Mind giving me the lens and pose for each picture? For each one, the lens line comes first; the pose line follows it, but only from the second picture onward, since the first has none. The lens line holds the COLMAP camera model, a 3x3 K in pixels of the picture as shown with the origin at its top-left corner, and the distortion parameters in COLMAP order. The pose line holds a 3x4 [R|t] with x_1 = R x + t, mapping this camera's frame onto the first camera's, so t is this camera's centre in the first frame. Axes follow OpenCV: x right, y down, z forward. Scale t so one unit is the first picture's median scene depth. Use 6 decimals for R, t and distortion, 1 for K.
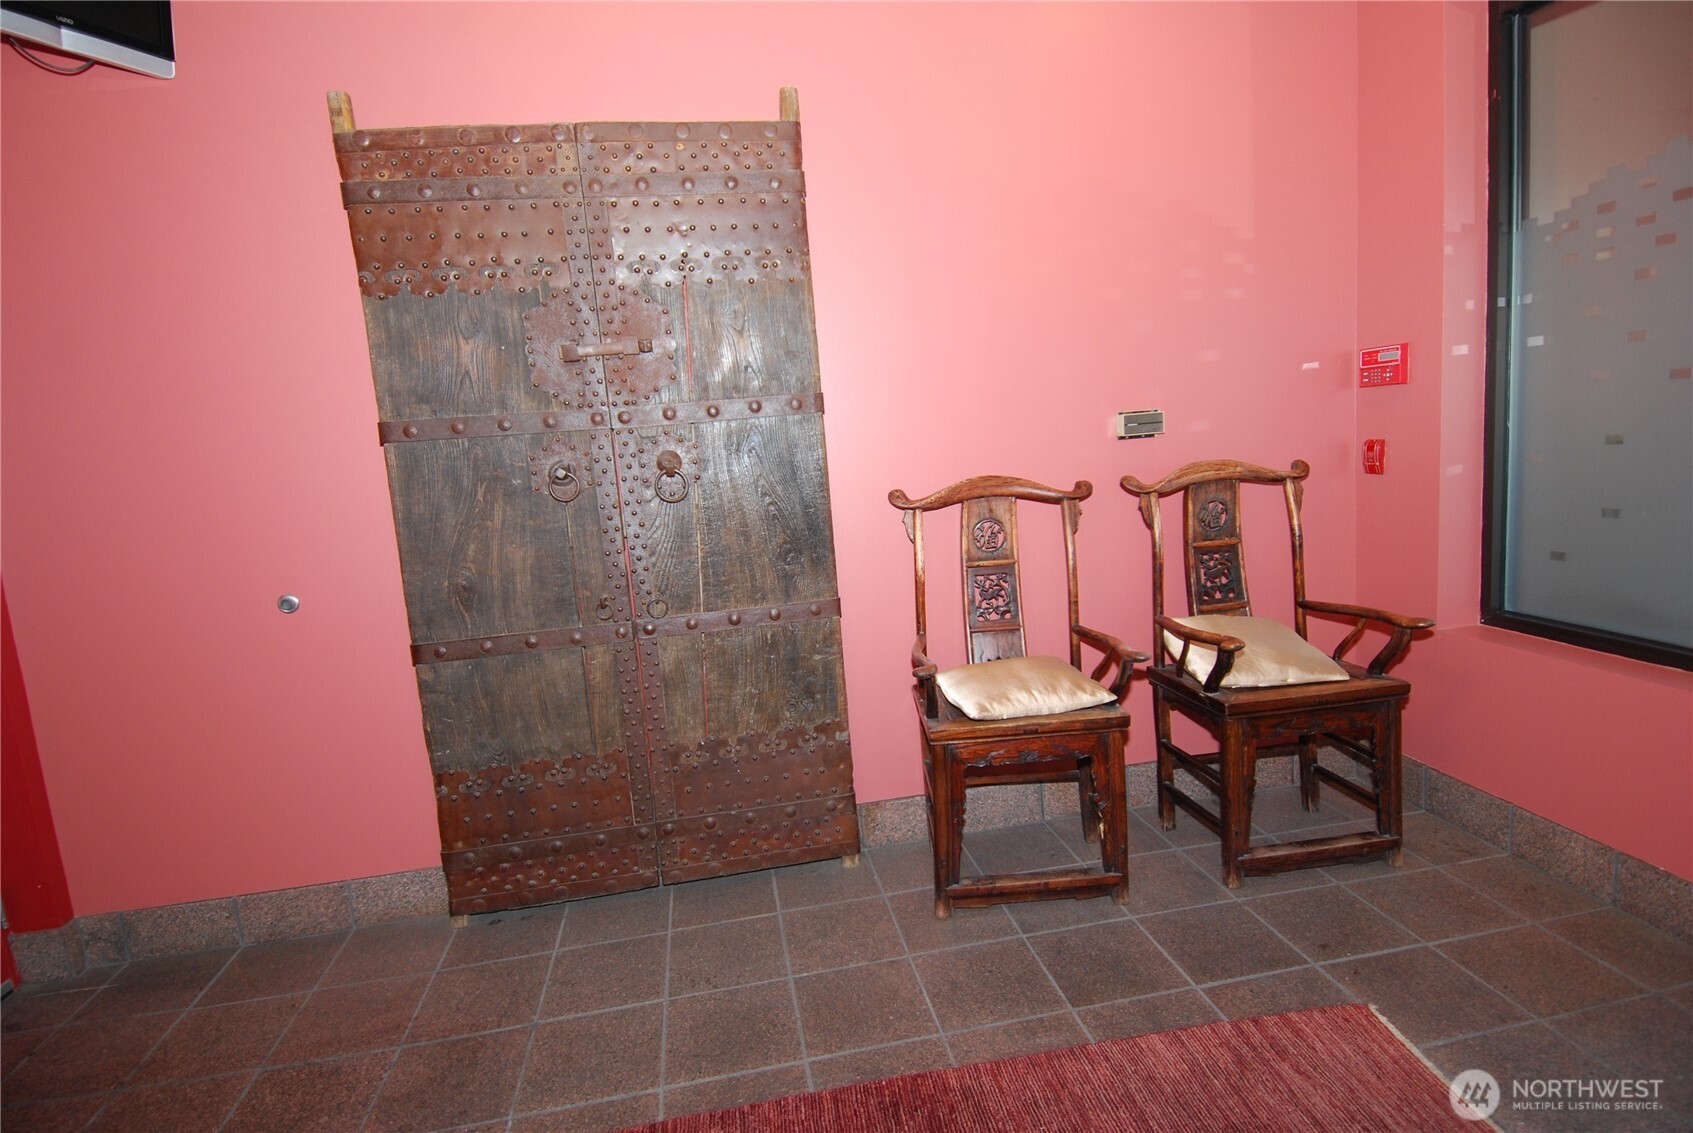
lens RADIAL K [[882.5, 0, 846.5], [0, 882.5, 566.5], [0, 0, 1]] dist [-0.002001, -0.001576]
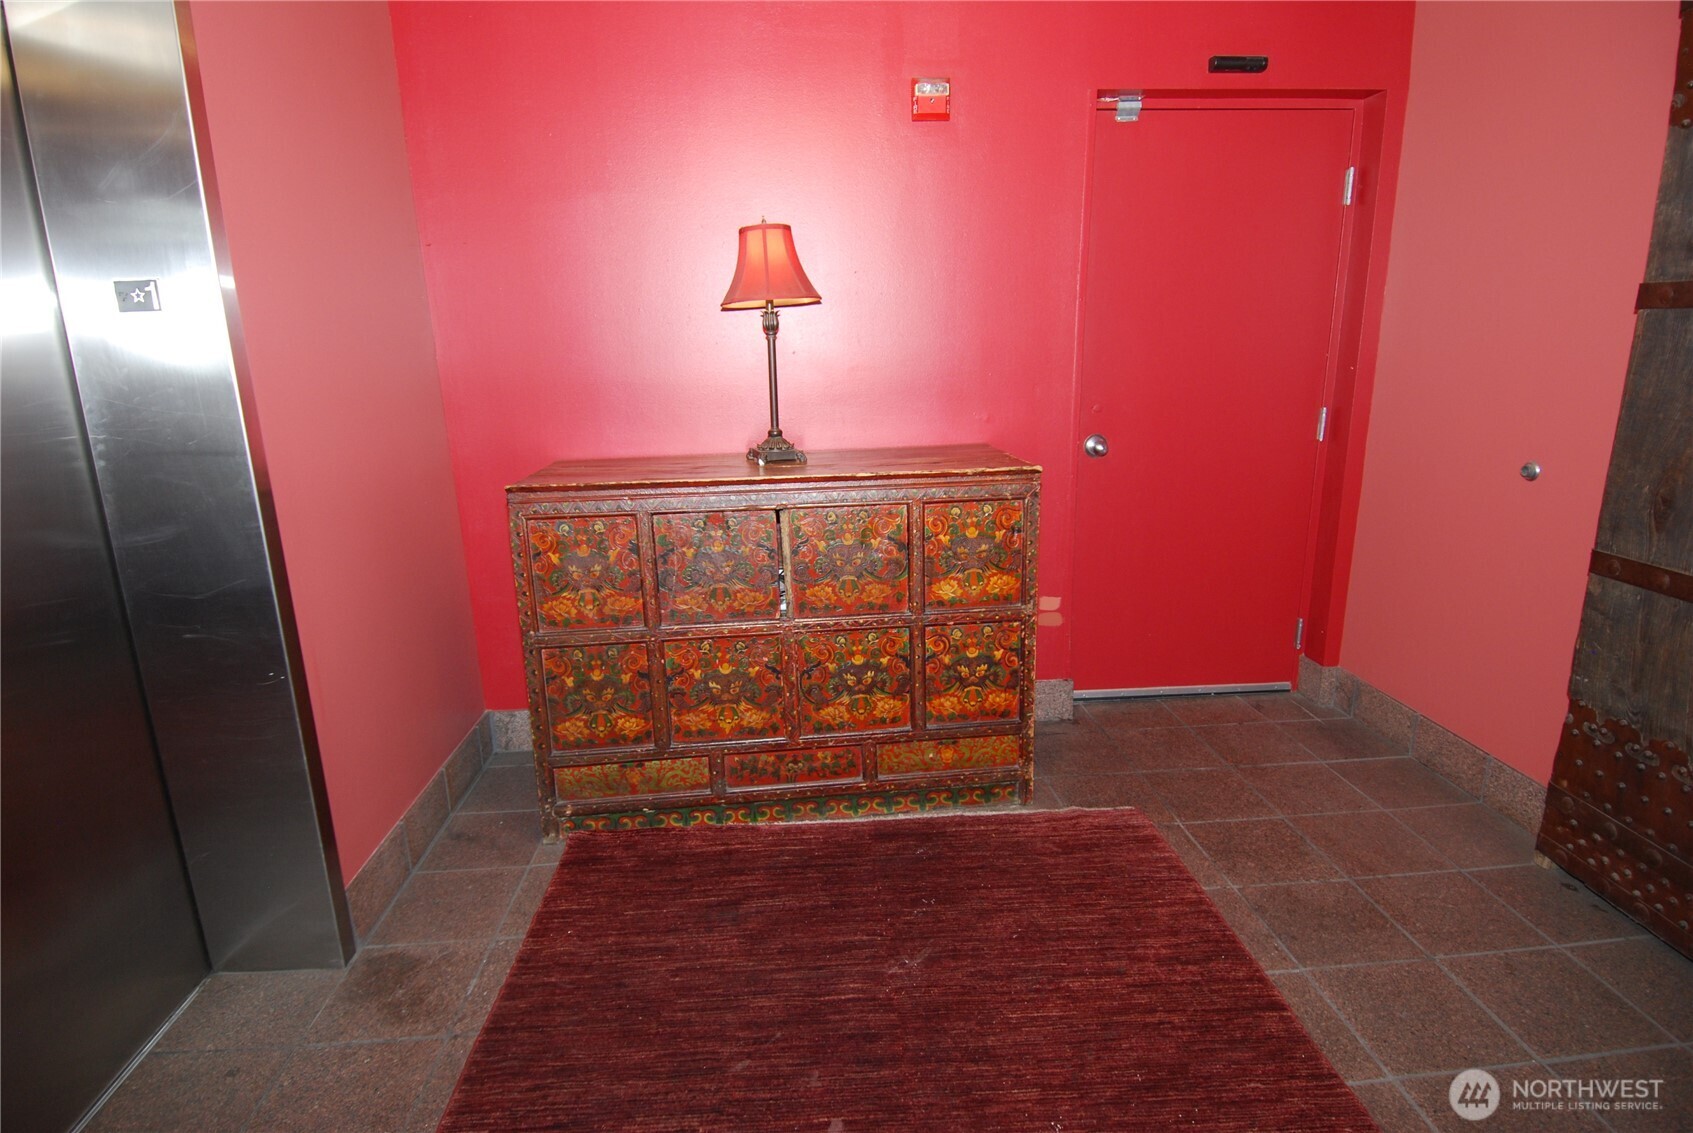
lens RADIAL K [[882.5, 0, 846.5], [0, 882.5, 566.5], [0, 0, 1]] dist [-0.002001, -0.001576]
pose [[-0.095119, 0.323233, -0.941527, 0.382688], [-0.111607, 0.936389, 0.332744, -0.097409], [0.989190, 0.136732, -0.052994, 0.314511]]
